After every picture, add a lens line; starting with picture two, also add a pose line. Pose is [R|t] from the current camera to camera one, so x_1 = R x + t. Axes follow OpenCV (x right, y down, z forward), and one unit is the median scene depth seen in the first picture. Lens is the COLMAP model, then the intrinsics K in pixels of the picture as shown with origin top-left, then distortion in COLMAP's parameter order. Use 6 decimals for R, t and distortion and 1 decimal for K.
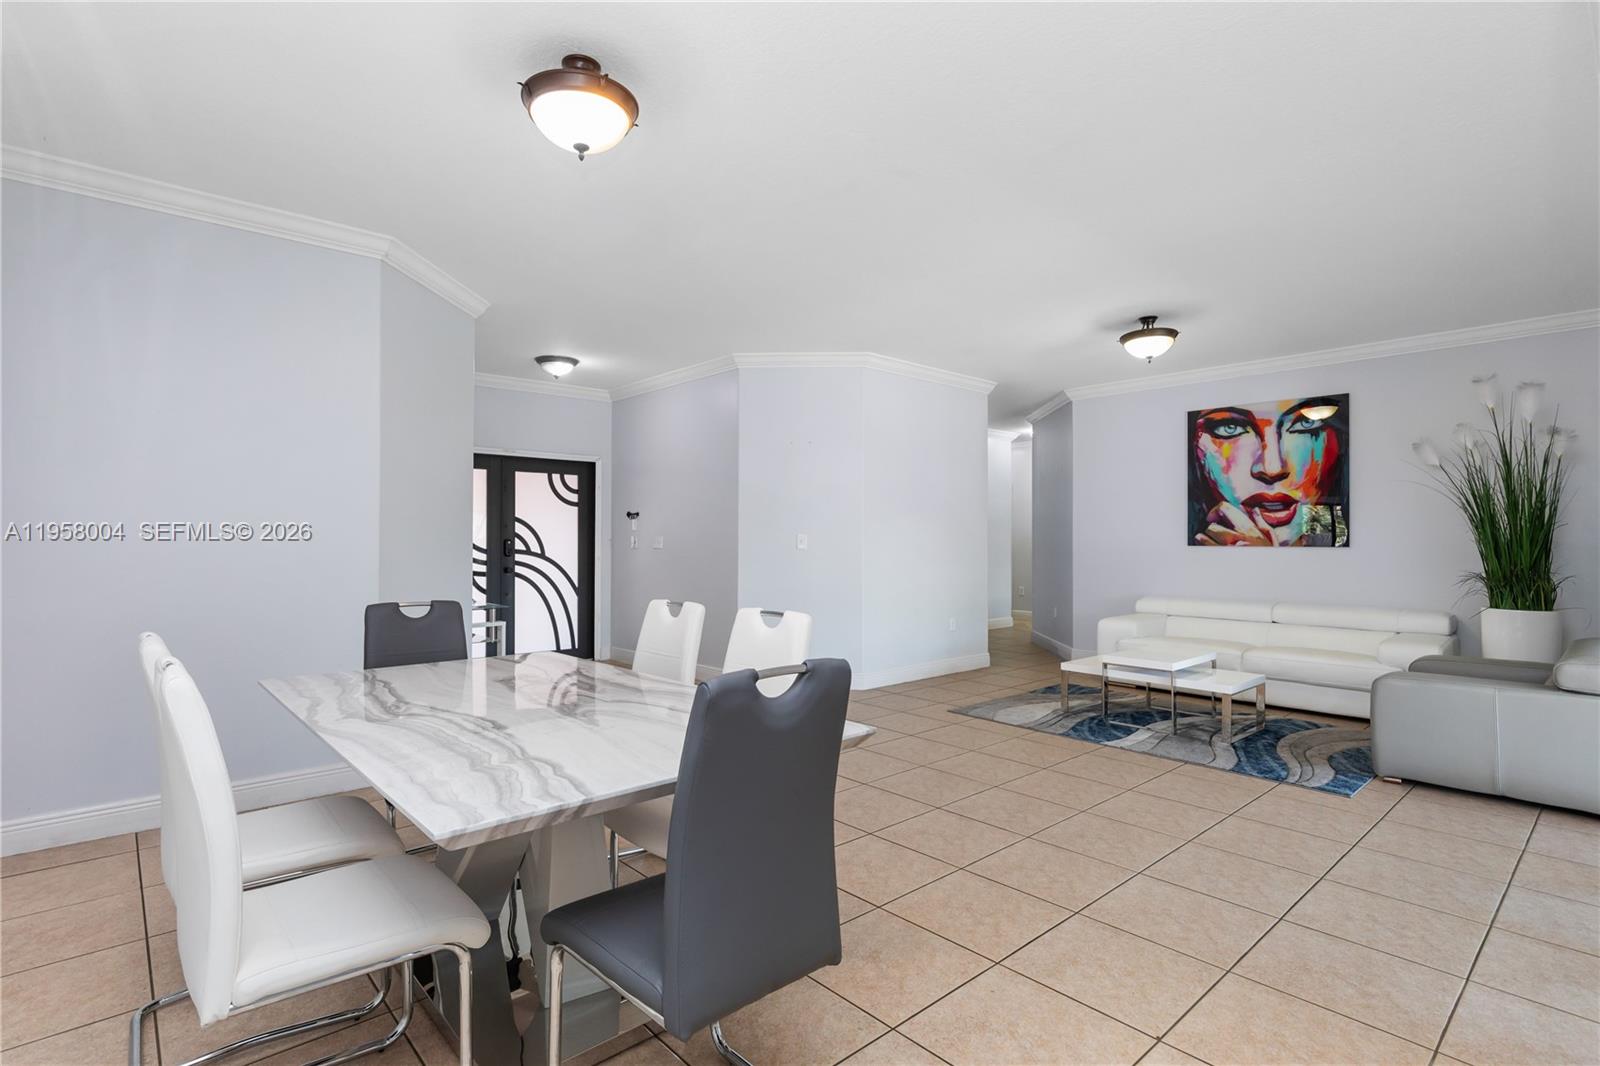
lens RADIAL K [[769.0, 0, 801.0], [0, 769.0, 535.8], [0, 0, 1]] dist [0.001858, 0.000070]
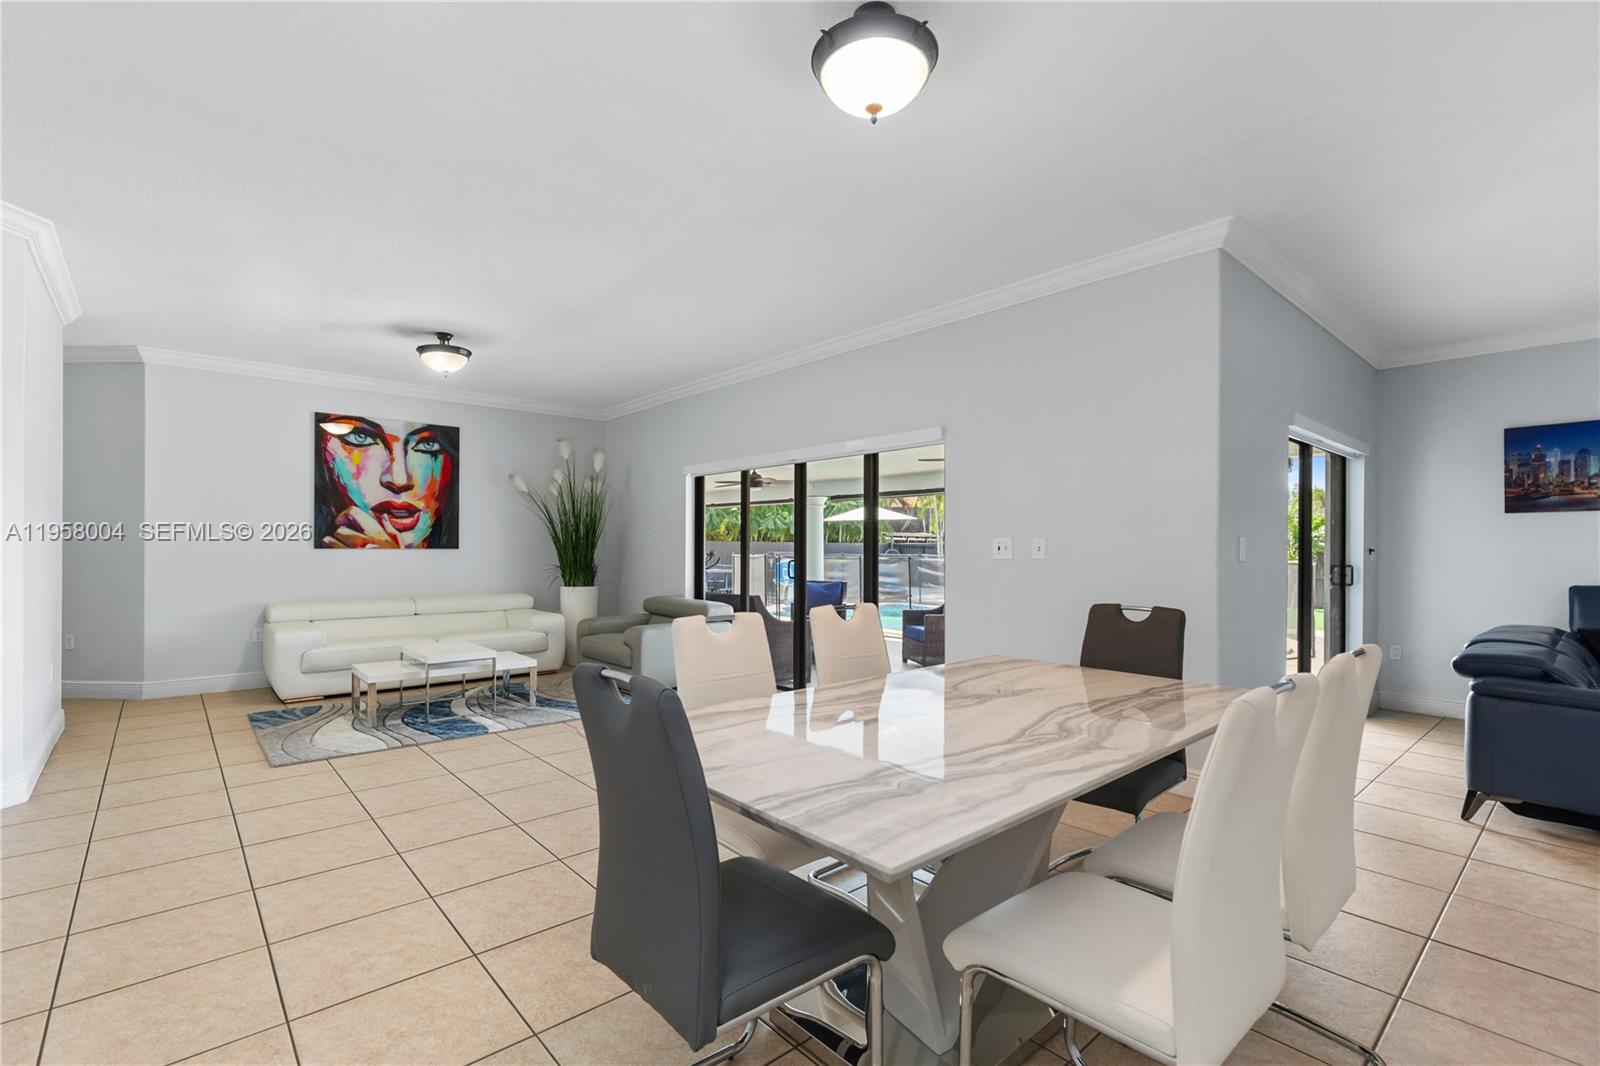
lens RADIAL K [[729.0, 0, 799.0], [0, 729.0, 541.7], [0, 0, 1]] dist [0.003397, 0.000091]
pose [[0.014322, 0.003712, 0.999891, -0.466391], [-0.006205, 0.999974, -0.003623, 0.003883], [-0.999878, -0.006152, 0.014345, 0.408003]]
